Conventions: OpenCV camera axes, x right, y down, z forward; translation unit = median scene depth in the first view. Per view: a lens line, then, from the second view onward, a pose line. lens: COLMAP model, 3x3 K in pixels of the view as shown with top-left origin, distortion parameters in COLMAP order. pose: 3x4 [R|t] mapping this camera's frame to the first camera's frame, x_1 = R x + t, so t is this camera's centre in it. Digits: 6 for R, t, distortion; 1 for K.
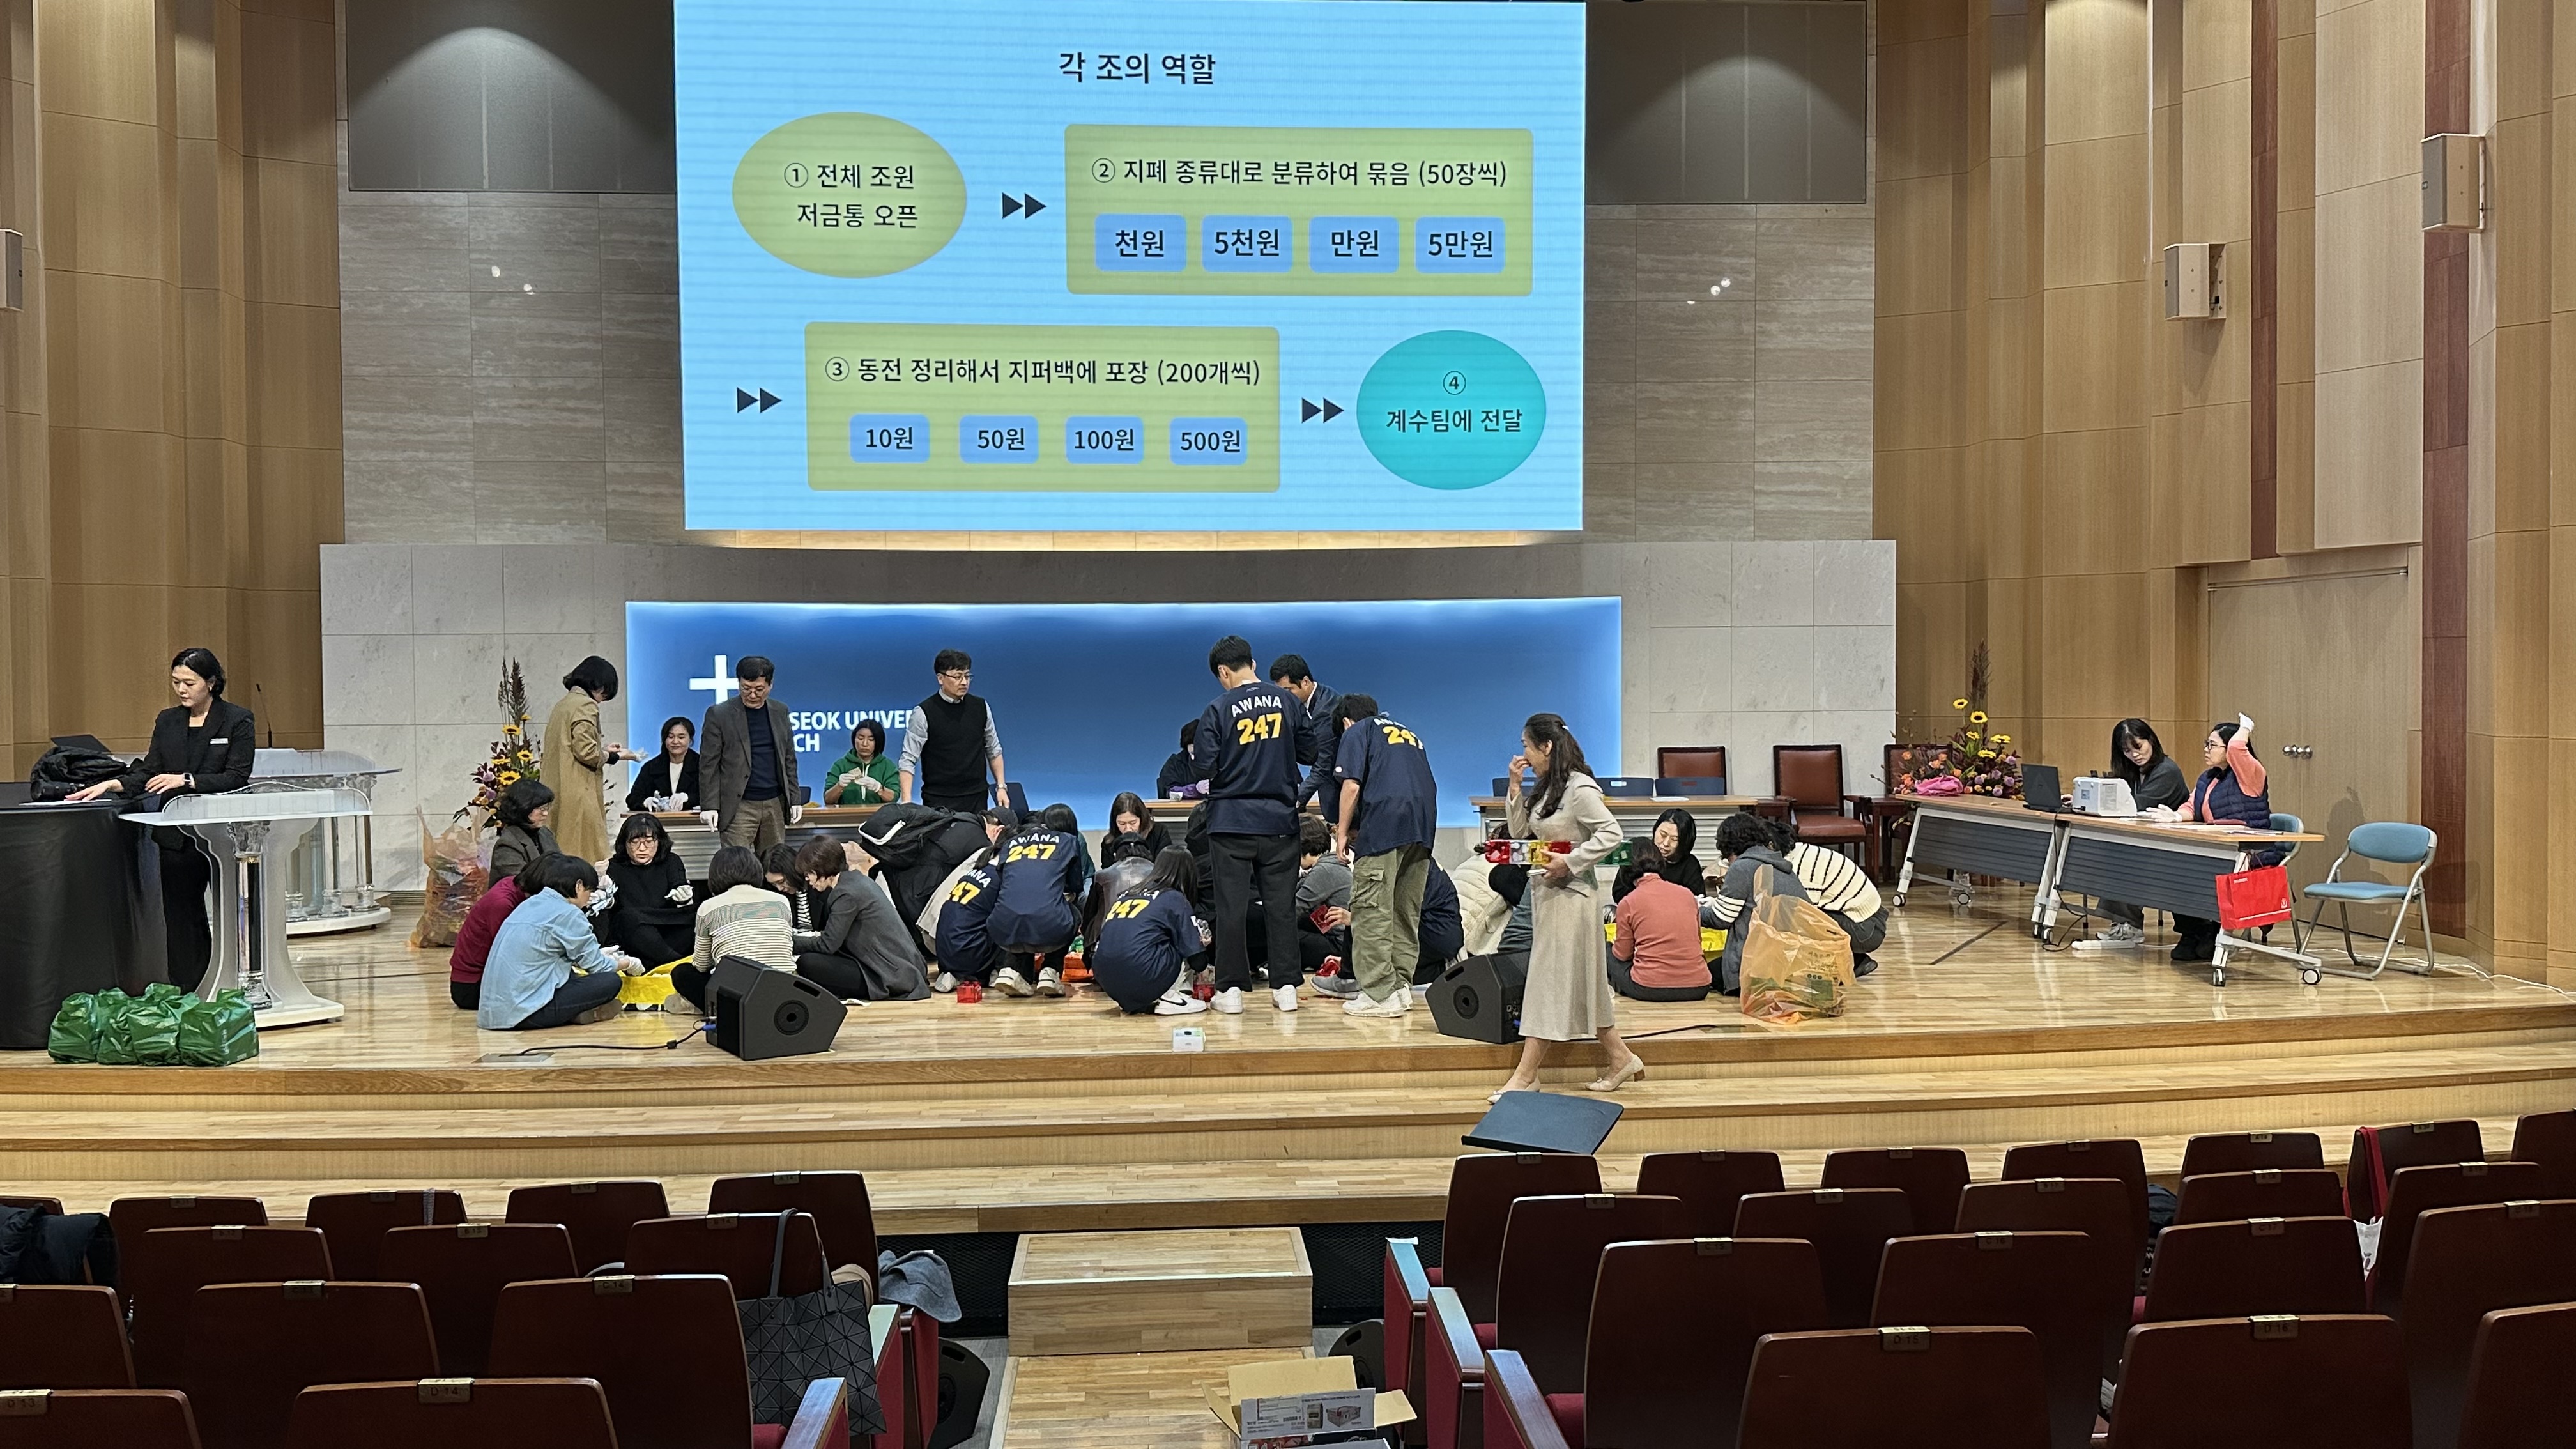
lens RADIAL K [[2149.0, 0, 1300.4], [0, 2149.0, 733.2], [0, 0, 1]] dist [0.196346, -0.426042]
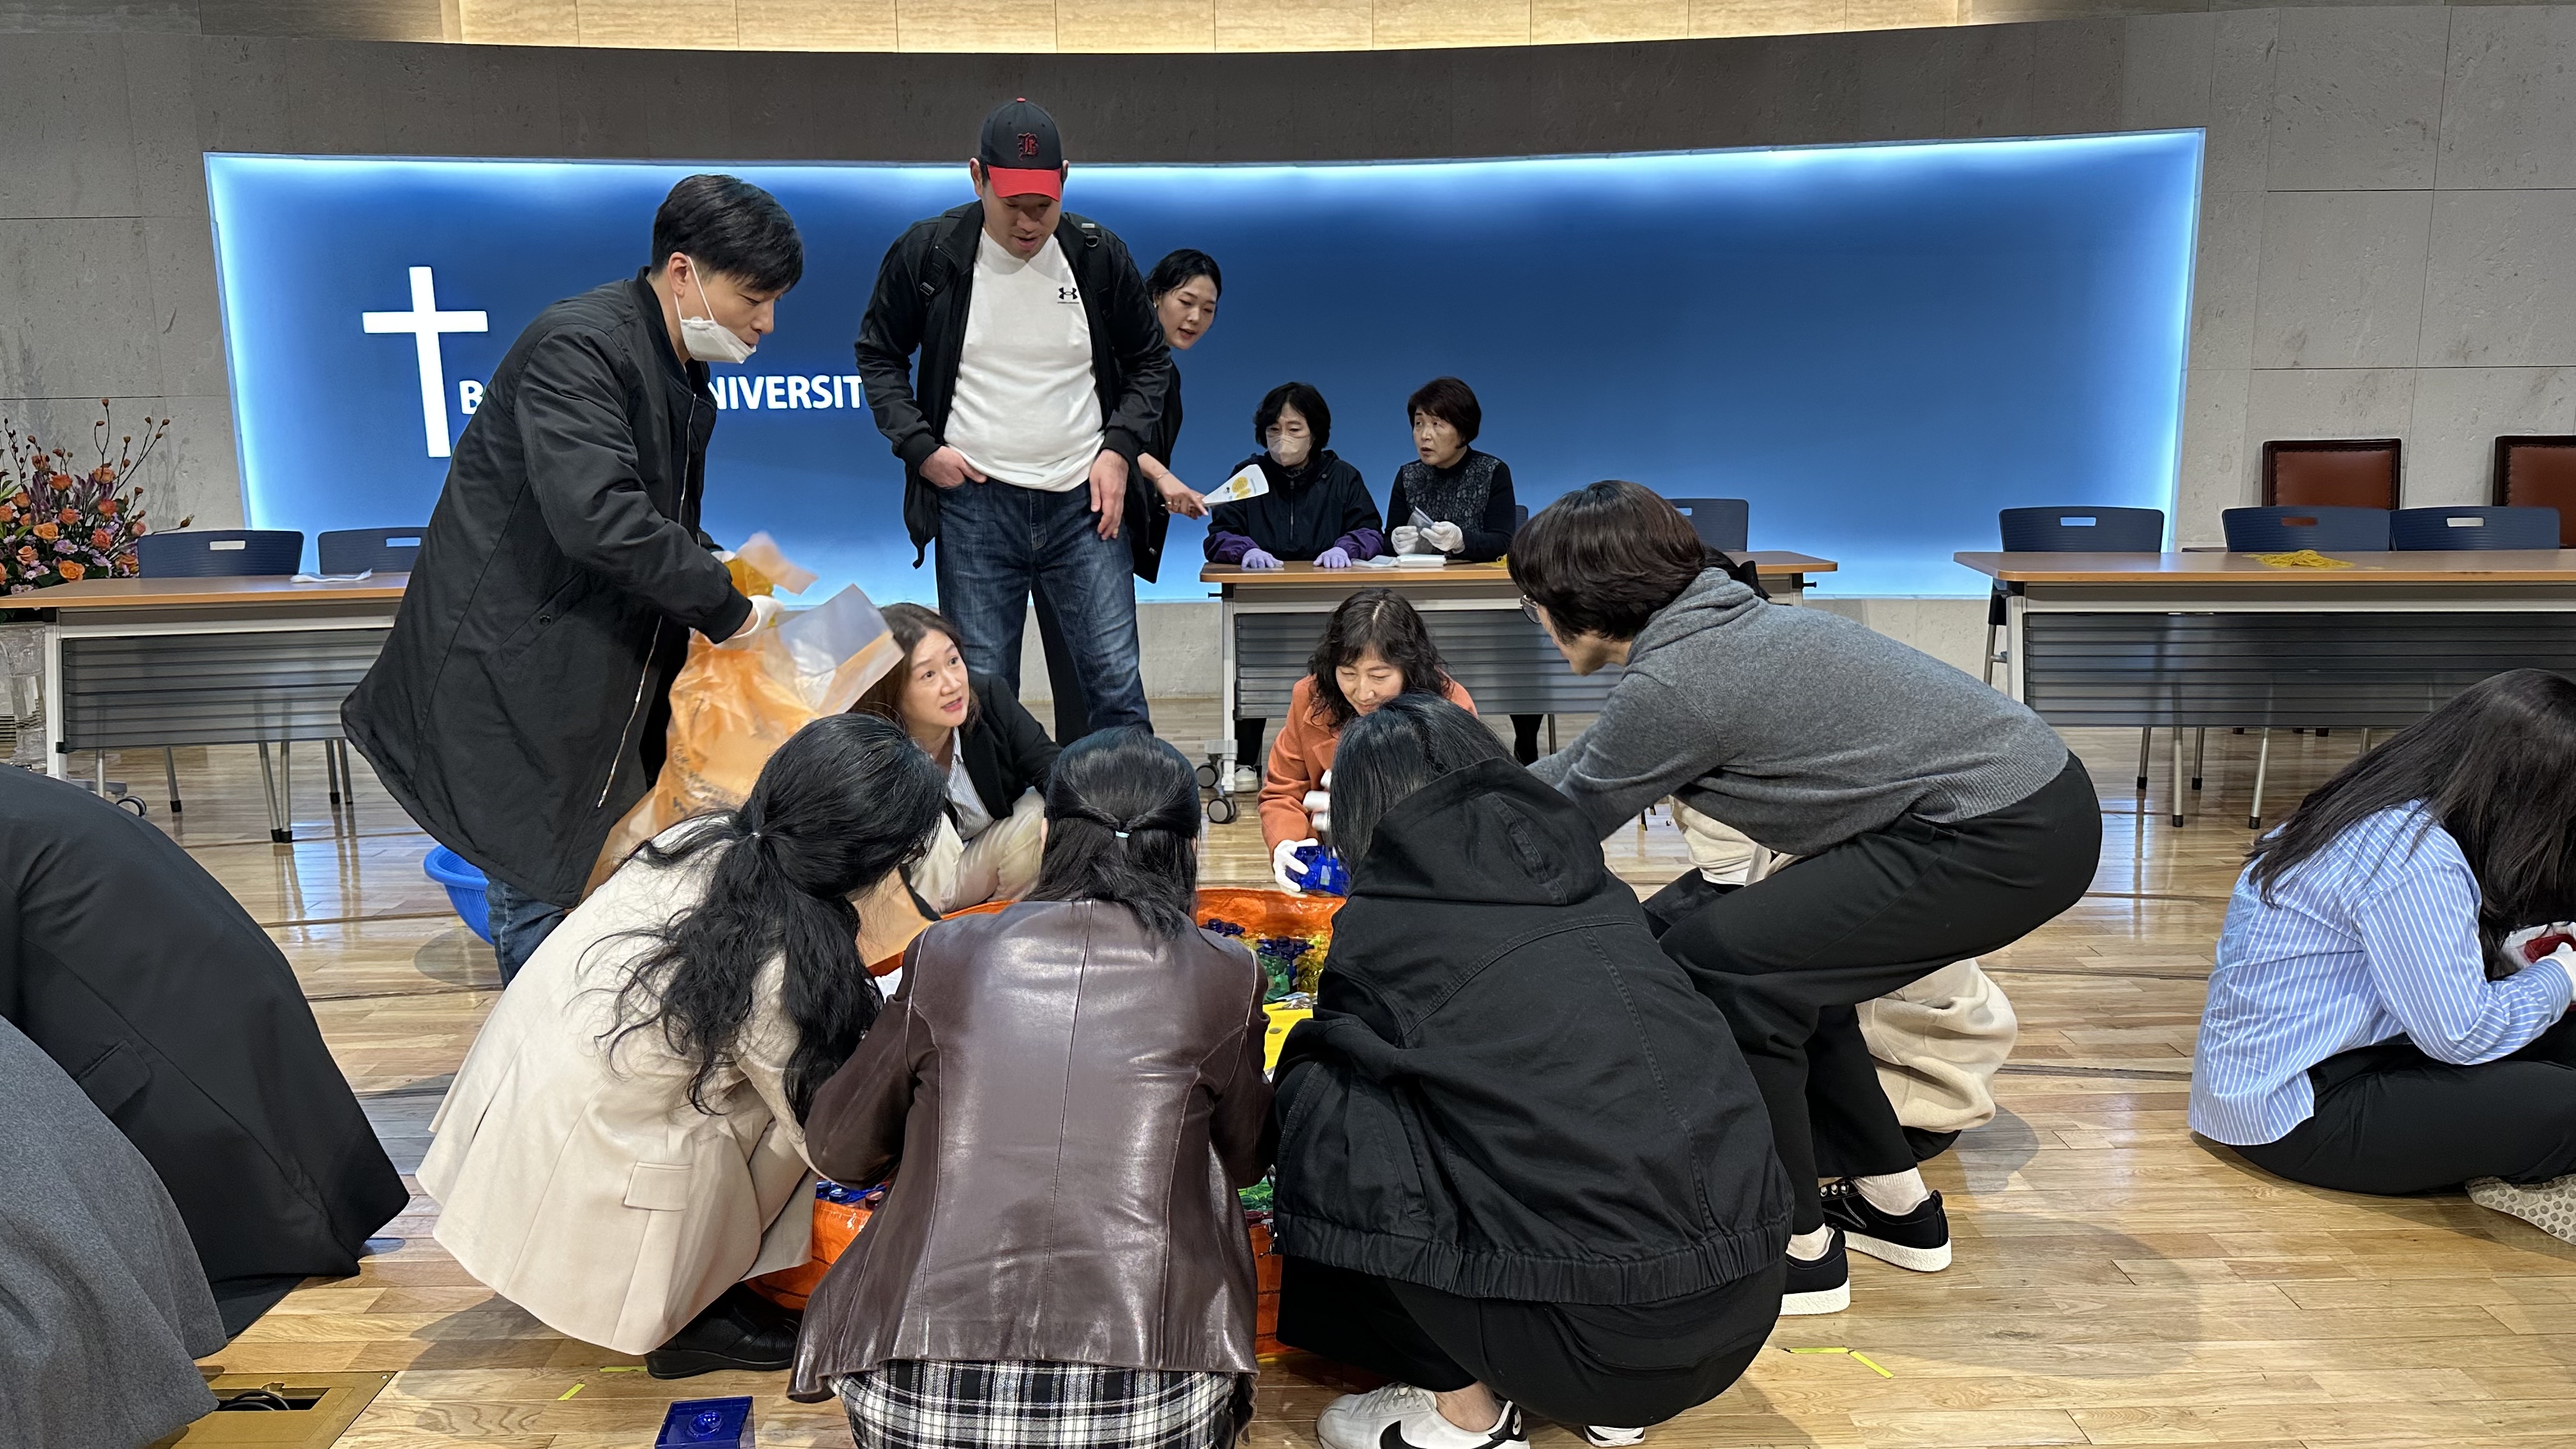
lens RADIAL K [[1847.4, 0, 1288.9], [0, 1847.4, 735.2], [0, 0, 1]] dist [0.042195, -0.053216]
pose [[0.997004, 0.008610, -0.076874, -0.026162], [0.003473, 0.987802, 0.155679, 0.006855], [0.077276, -0.155479, 0.984812, 0.605691]]
